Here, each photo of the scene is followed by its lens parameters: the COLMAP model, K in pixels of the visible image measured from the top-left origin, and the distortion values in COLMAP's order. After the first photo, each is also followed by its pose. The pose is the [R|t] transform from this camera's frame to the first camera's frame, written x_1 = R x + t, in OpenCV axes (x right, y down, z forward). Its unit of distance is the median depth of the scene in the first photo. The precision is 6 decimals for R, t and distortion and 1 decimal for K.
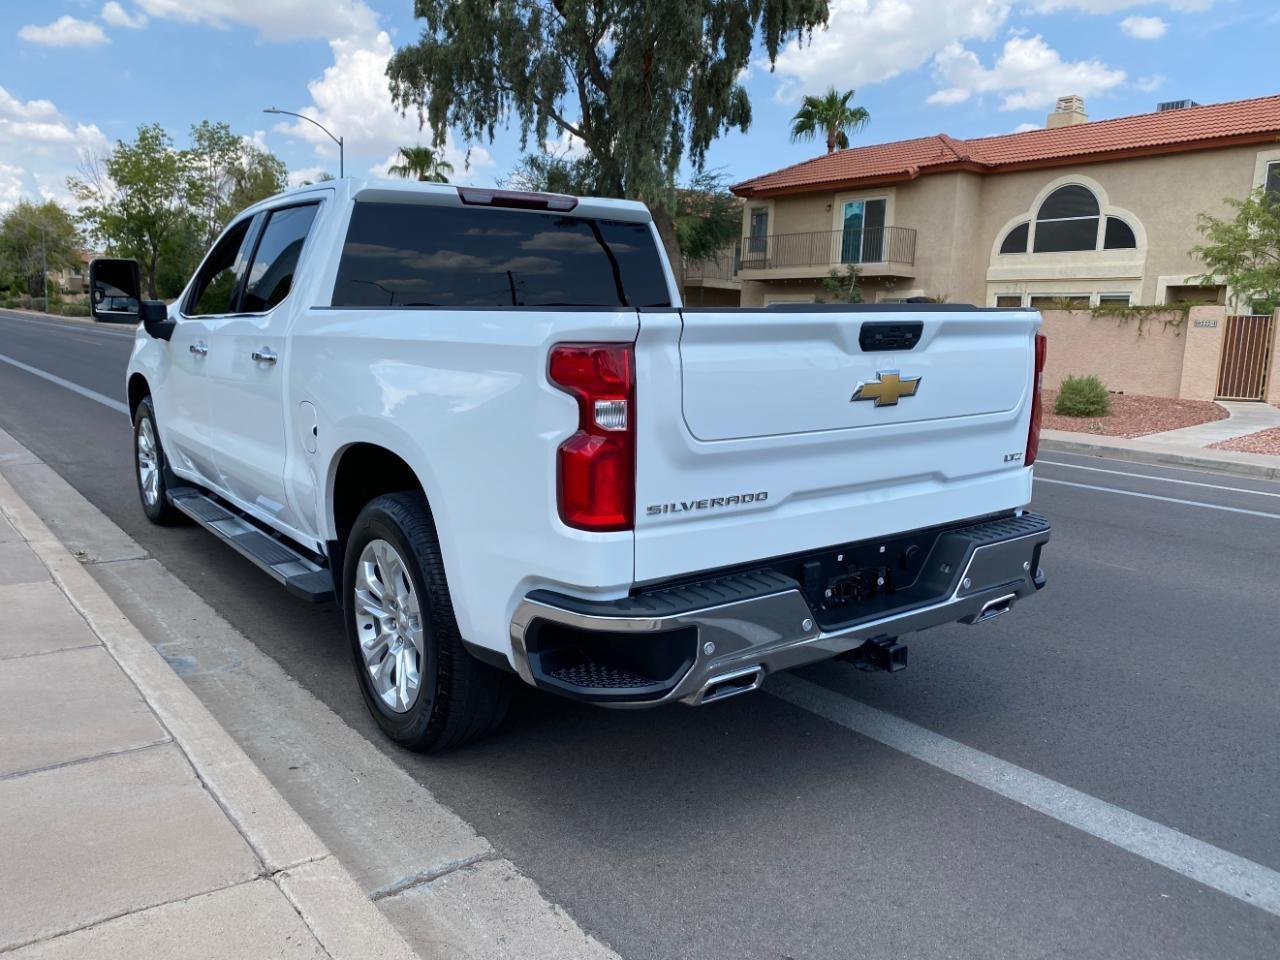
lens RADIAL K [[981.5, 0, 633.8], [0, 981.5, 463.6], [0, 0, 1]] dist [0.019671, -0.010705]
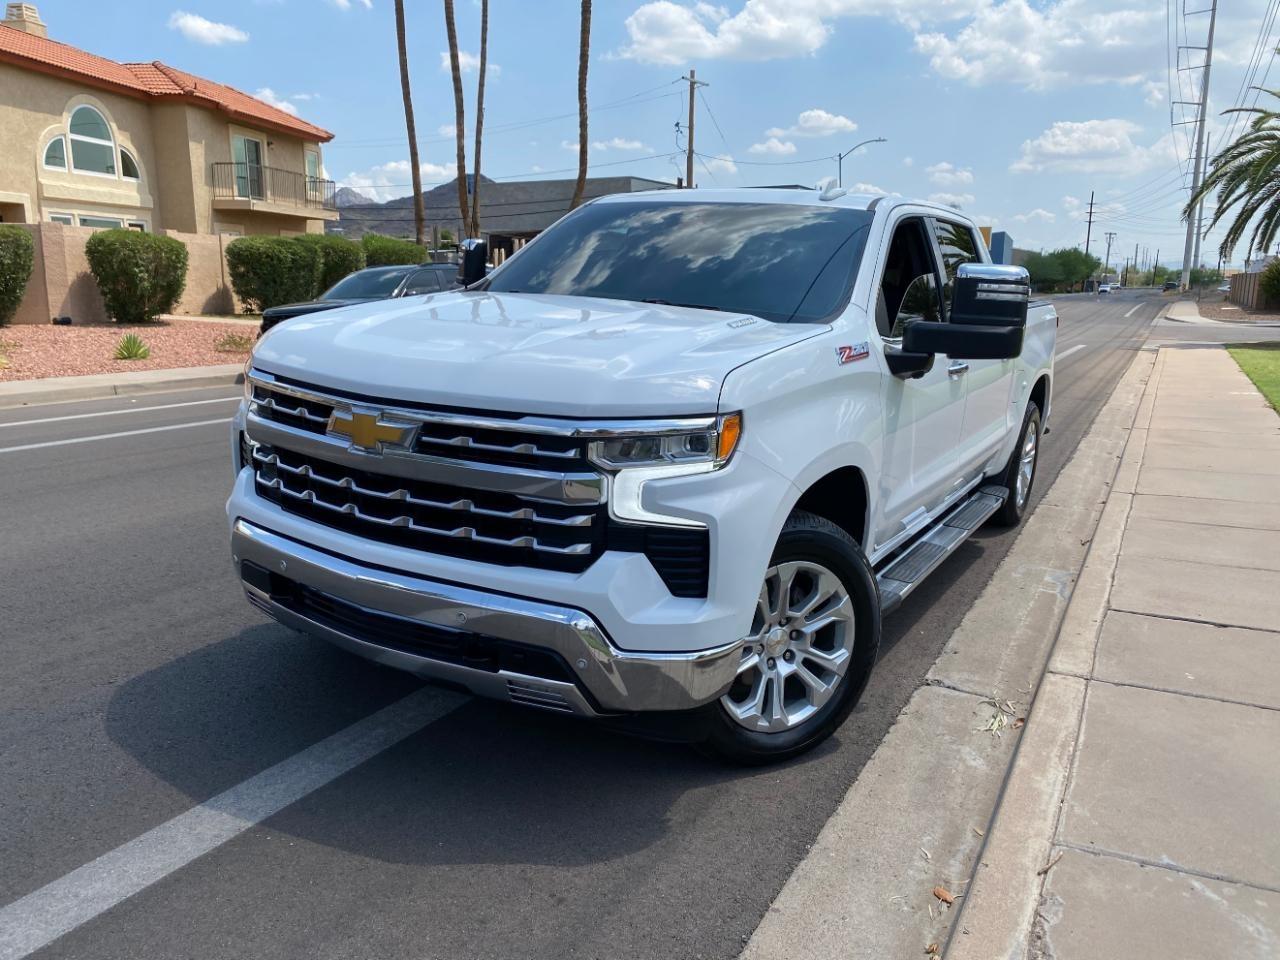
lens RADIAL K [[981.5, 0, 635.8], [0, 981.5, 471.5], [0, 0, 1]] dist [0.019671, -0.010705]
pose [[-0.388747, -0.224500, 0.893575, -0.218297], [0.097473, 0.954395, 0.282185, -0.058713], [-0.916174, 0.196798, -0.349135, 0.304634]]
